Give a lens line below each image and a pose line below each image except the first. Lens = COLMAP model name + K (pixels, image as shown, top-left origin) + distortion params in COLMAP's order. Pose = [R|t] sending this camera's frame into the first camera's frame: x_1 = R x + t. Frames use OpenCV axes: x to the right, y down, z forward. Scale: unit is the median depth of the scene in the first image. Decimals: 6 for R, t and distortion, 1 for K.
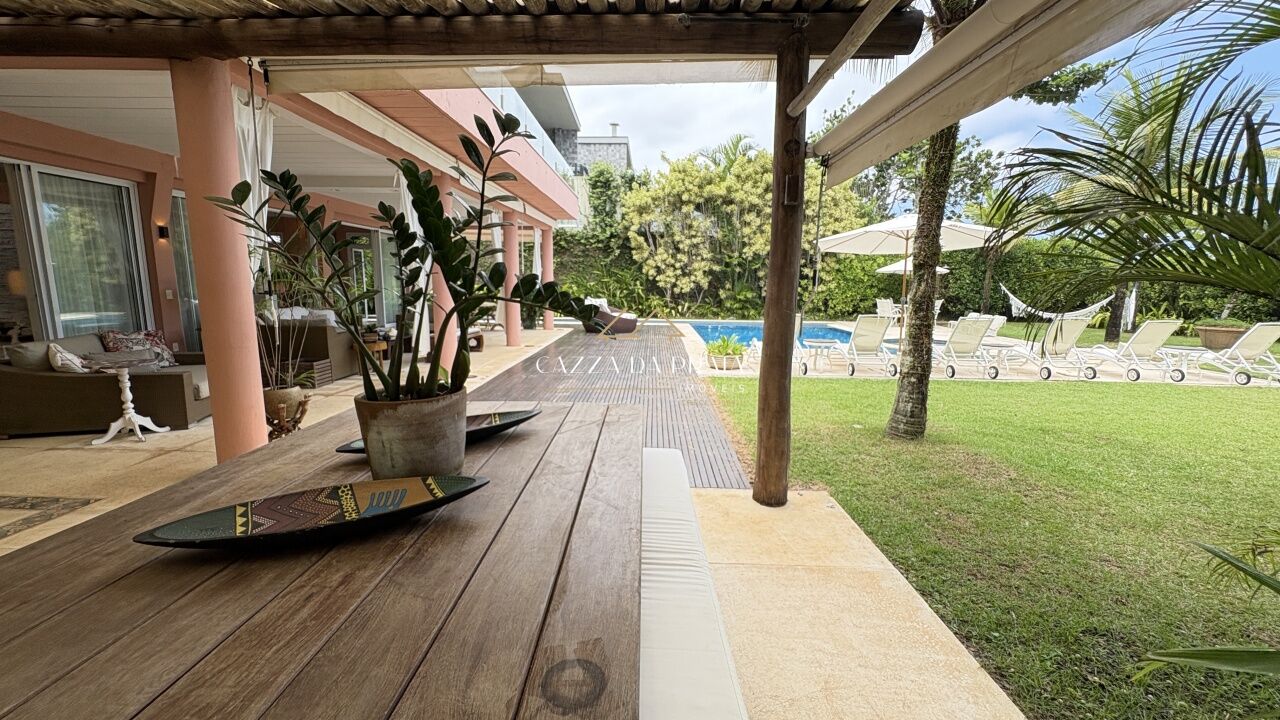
lens RADIAL K [[513.0, 0, 640.0], [0, 513.0, 360.0], [0, 0, 1]] dist [0.000417, -0.000379]
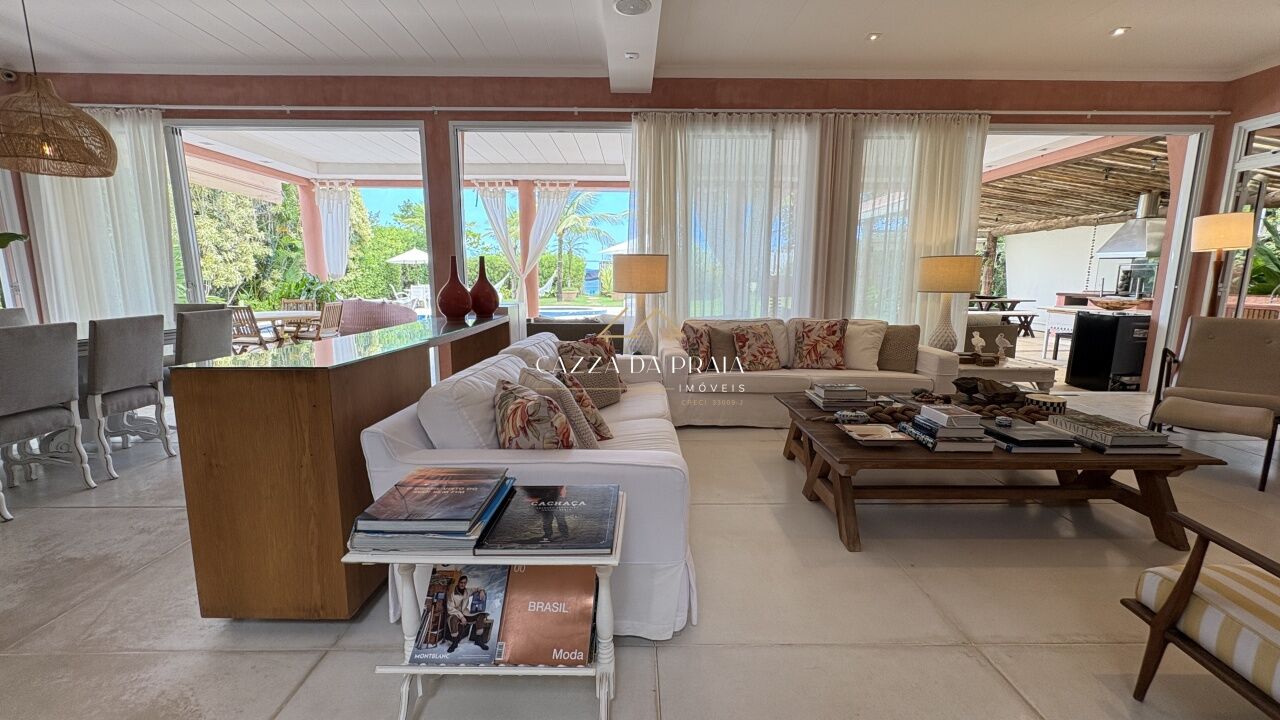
lens RADIAL K [[510.8, 0, 642.3], [0, 510.8, 358.5], [0, 0, 1]] dist [0.000685, -0.000221]
pose [[-0.042257, -0.171894, 0.984209, -0.649236], [0.149486, 0.972912, 0.176339, -0.079061], [-0.987860, 0.154577, -0.015416, 0.506029]]
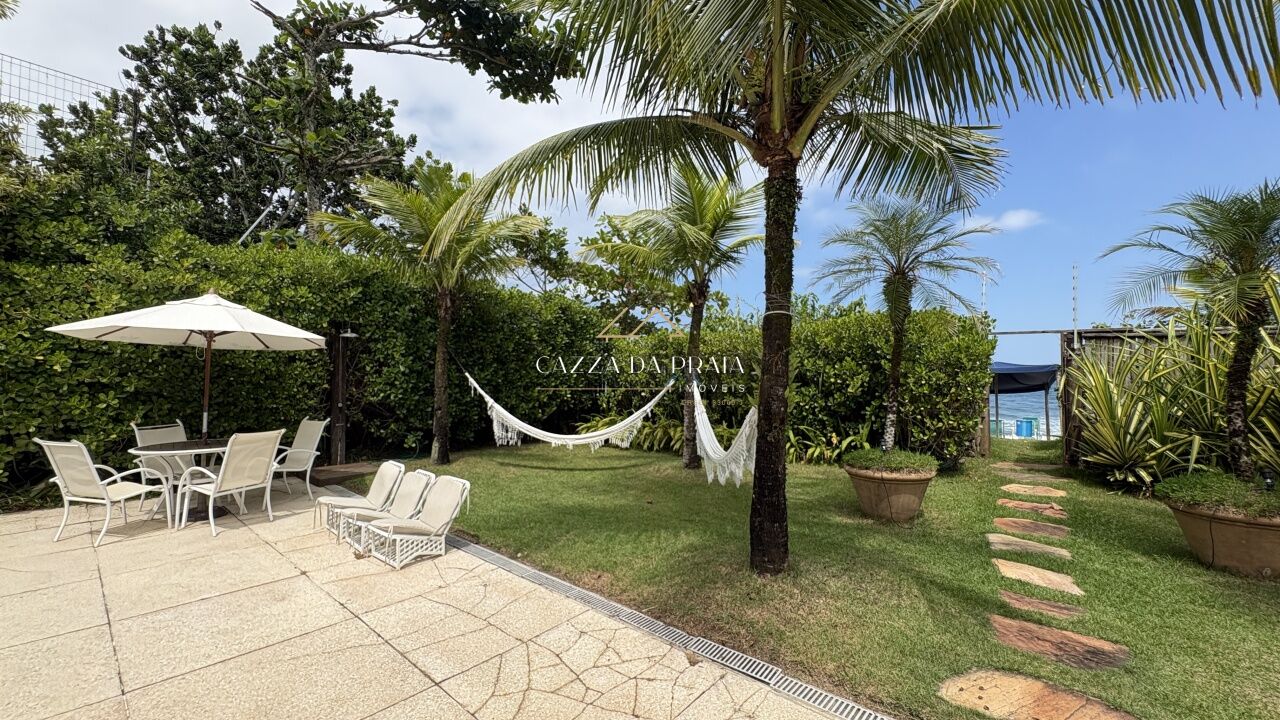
lens RADIAL K [[513.0, 0, 640.0], [0, 513.0, 360.0], [0, 0, 1]] dist [0.000417, -0.000379]
pose [[0.639693, 0.006948, 0.768599, 0.426252], [0.124459, 0.985827, -0.112497, -0.085536], [-0.758487, 0.167622, 0.629761, 0.563820]]
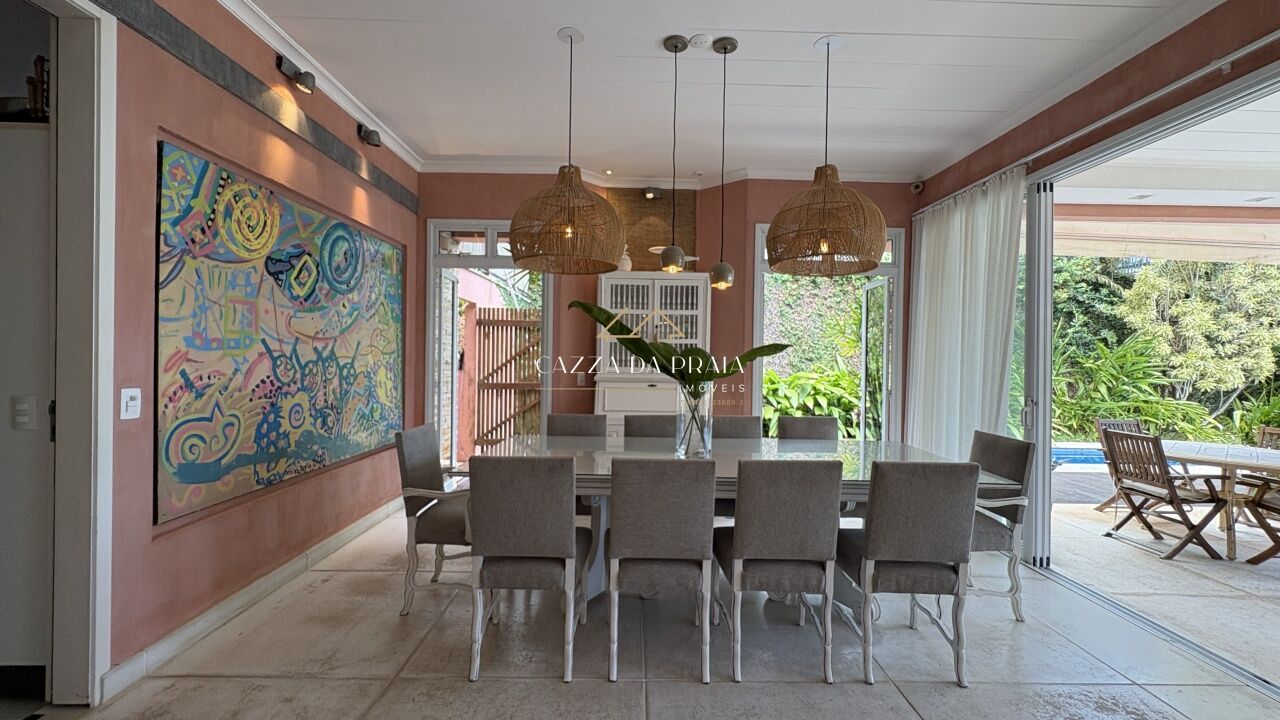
lens RADIAL K [[513.0, 0, 640.0], [0, 513.0, 360.0], [0, 0, 1]] dist [0.000417, -0.000379]
pose [[0.999335, 0.002803, 0.036356, -0.515278], [0.002542, 0.989259, -0.146153, -0.093067], [-0.036375, 0.146148, 0.988594, 0.550707]]
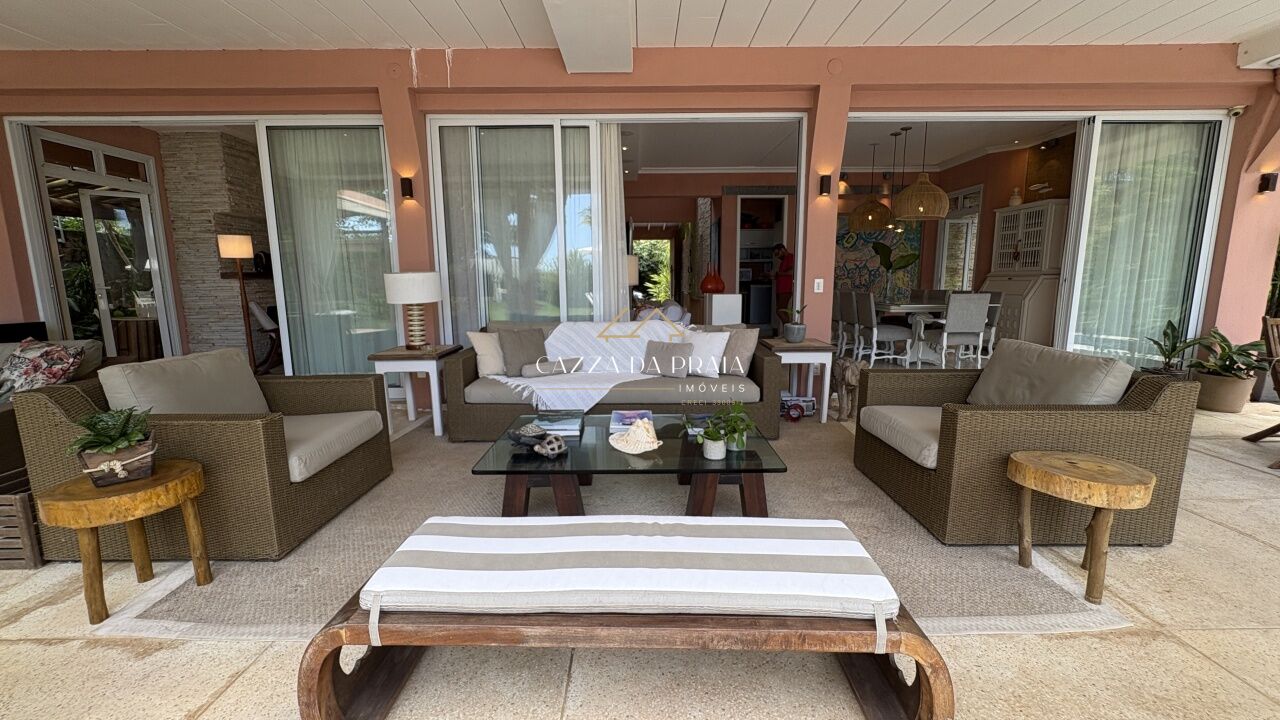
lens RADIAL K [[513.0, 0, 640.0], [0, 513.0, 360.0], [0, 0, 1]] dist [0.000417, -0.000379]
pose [[0.028314, 0.142746, -0.989354, -0.107962], [-0.147651, 0.979491, 0.137097, -0.067761], [0.988634, 0.142197, 0.048810, 0.504638]]
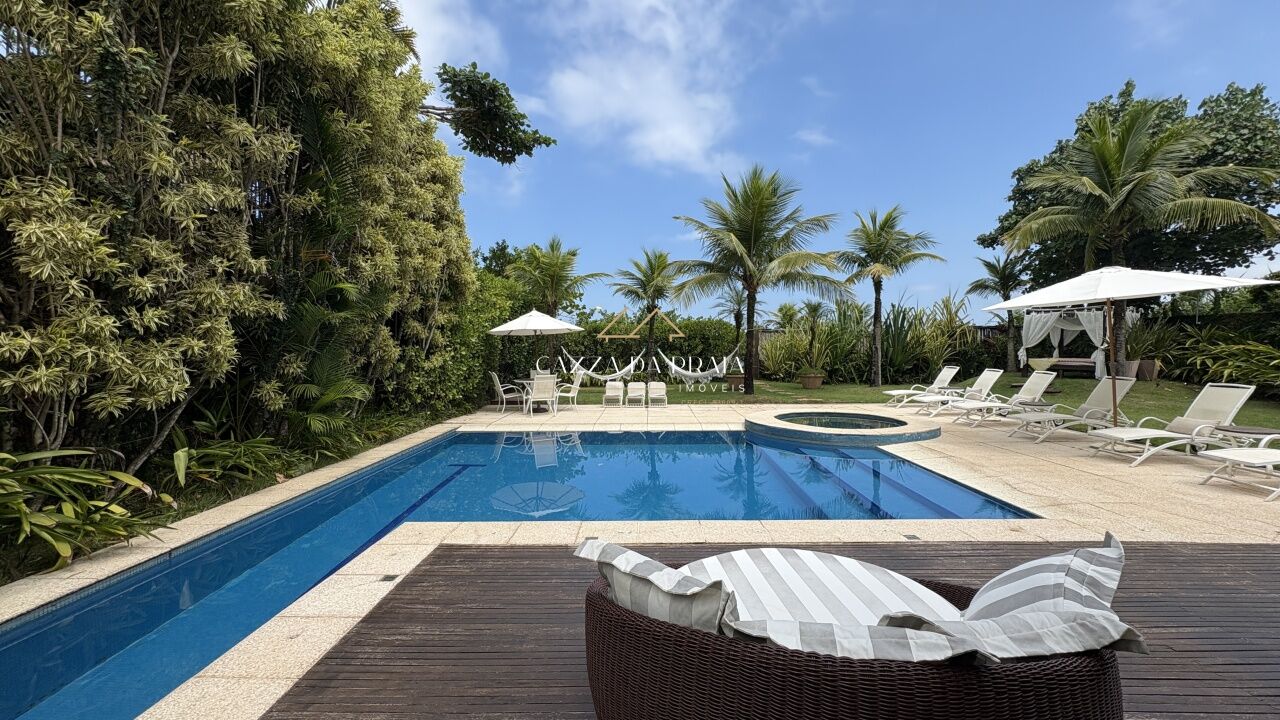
lens RADIAL K [[509.1, 0, 643.8], [0, 509.1, 361.5], [0, 0, 1]] dist [-0.000097, 0.000118]
pose [[-0.018812, -0.045577, 0.998784, -0.147390], [0.161303, 0.985736, 0.048020, -0.133013], [-0.986726, 0.162010, -0.011191, 0.818723]]
